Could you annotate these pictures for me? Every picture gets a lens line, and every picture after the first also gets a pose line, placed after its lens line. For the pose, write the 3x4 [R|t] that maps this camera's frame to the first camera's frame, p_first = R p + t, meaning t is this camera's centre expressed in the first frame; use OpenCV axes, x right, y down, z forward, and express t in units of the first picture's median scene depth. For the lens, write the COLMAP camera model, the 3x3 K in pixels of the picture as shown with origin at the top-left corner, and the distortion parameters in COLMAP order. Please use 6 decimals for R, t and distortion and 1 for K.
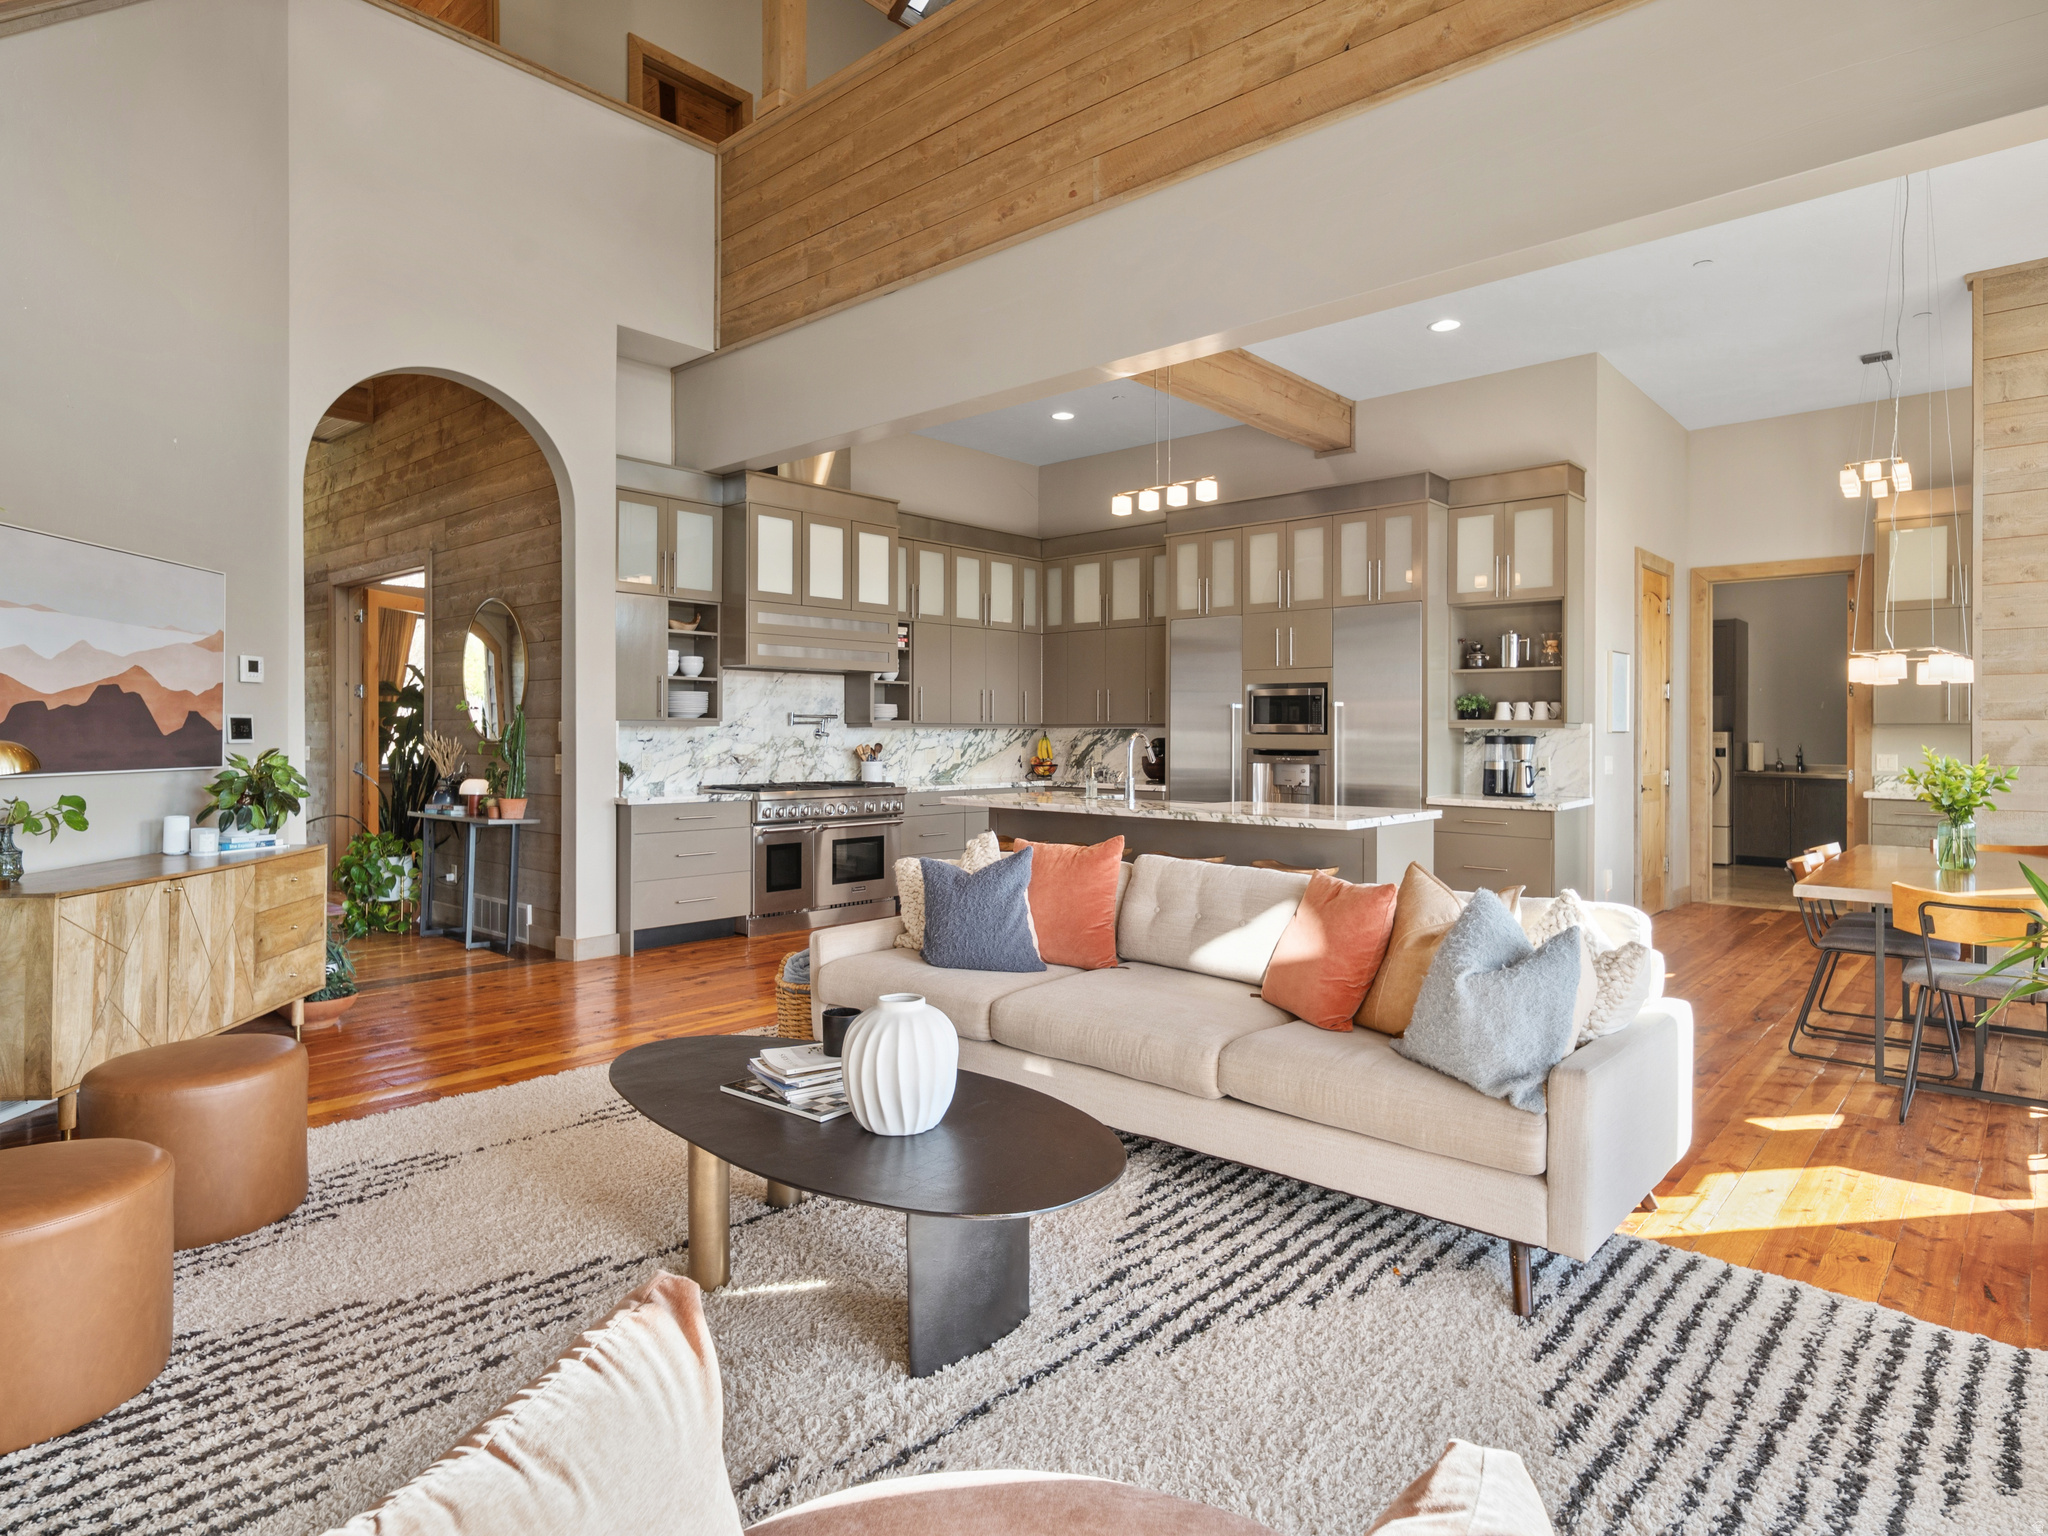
lens RADIAL K [[1133.4, 0, 1036.6], [0, 1133.4, 734.7], [0, 0, 1]] dist [0.005736, 0.000403]
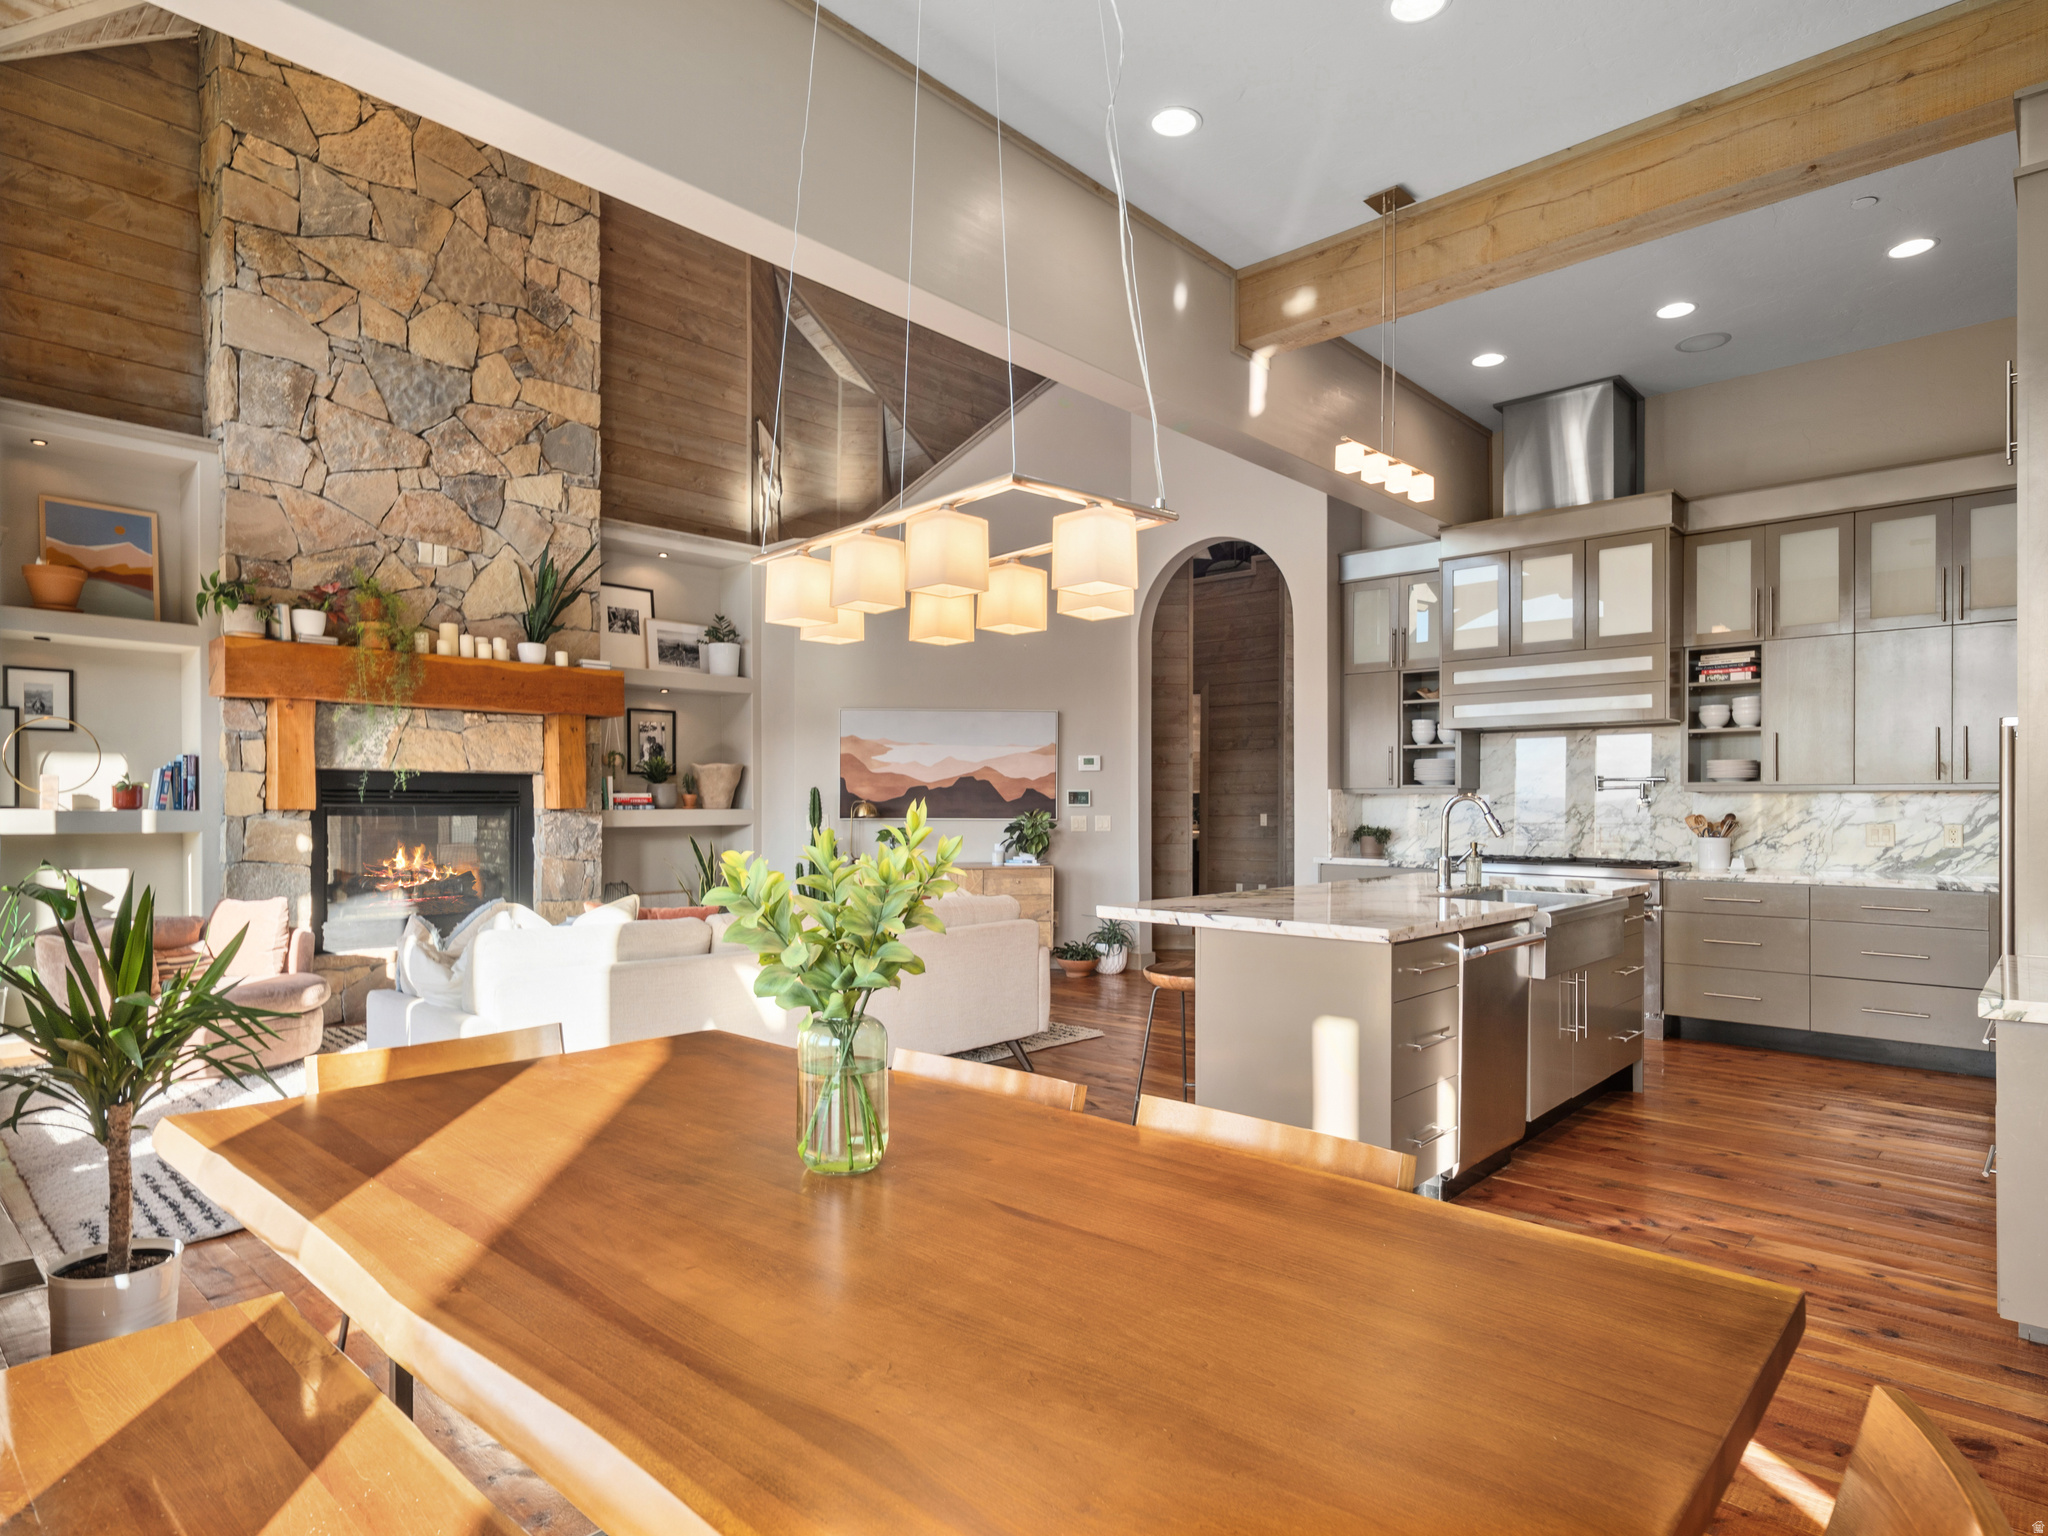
lens RADIAL K [[1152.5, 0, 1027.6], [0, 1152.5, 807.3], [0, 0, 1]] dist [0.008354, -0.000704]
pose [[-0.025071, -0.001255, -0.999685, 1.047240], [-0.003520, 0.999993, -0.001167, 0.010951], [0.999679, 0.003489, -0.025076, 0.960808]]
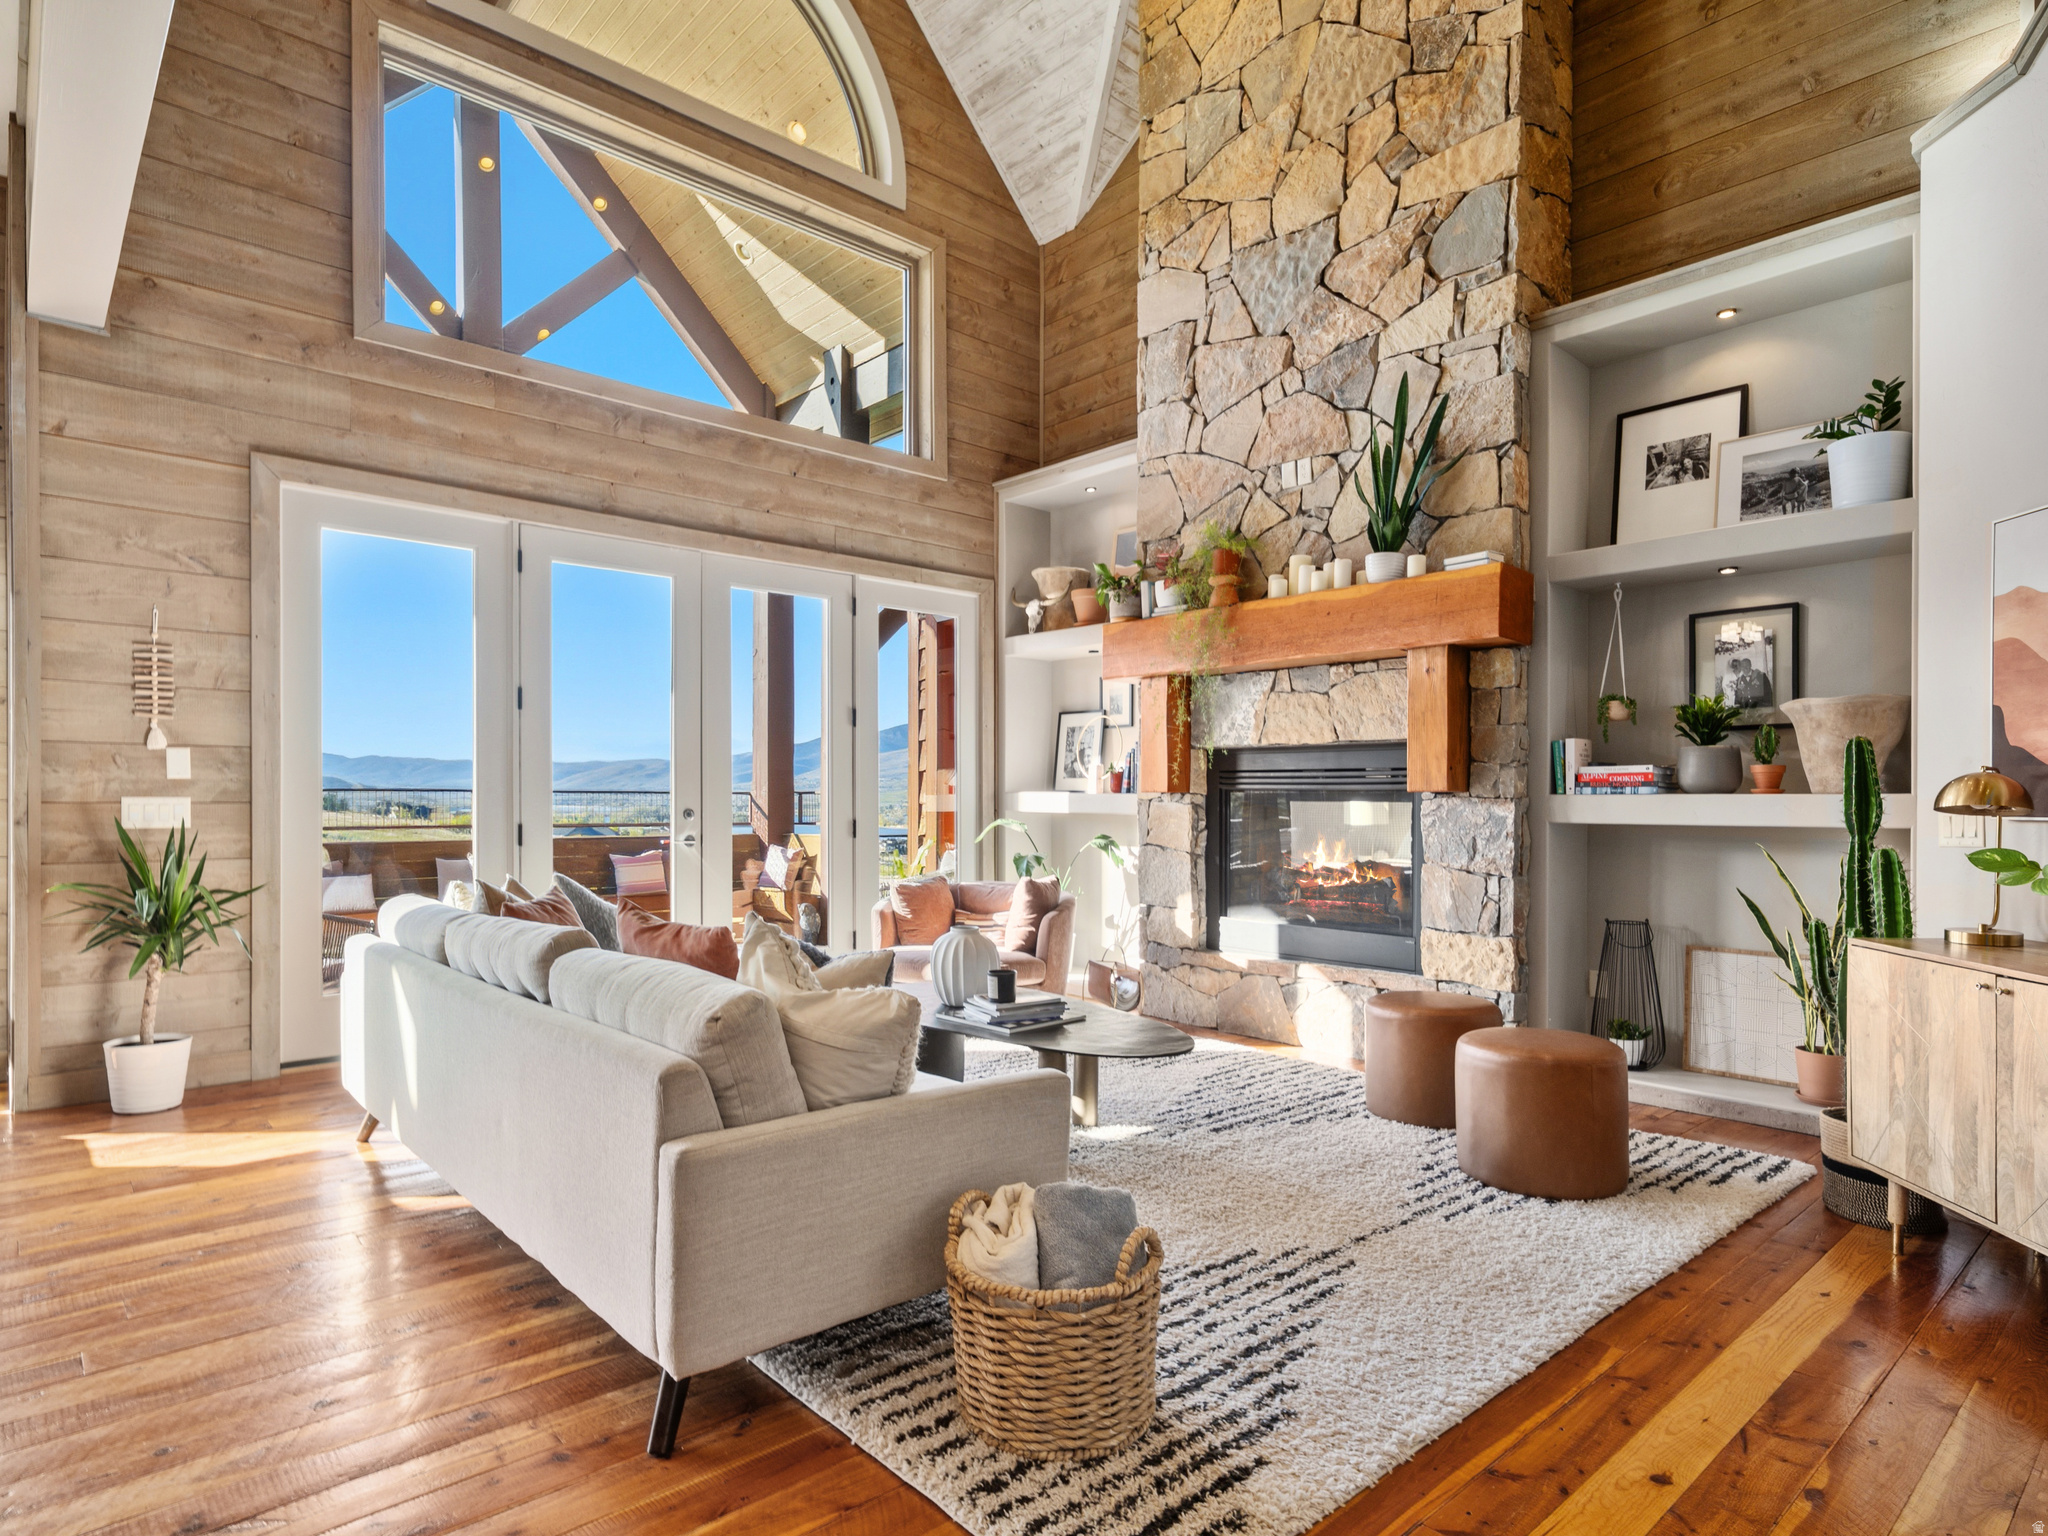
lens RADIAL K [[1130.6, 0, 1032.9], [0, 1130.6, 804.0], [0, 0, 1]] dist [0.006085, -0.000471]
pose [[-0.993591, -0.008987, 0.112680, -0.201361], [-0.008186, 0.999938, 0.007571, 0.019103], [-0.112742, 0.006601, -0.993602, 1.321447]]
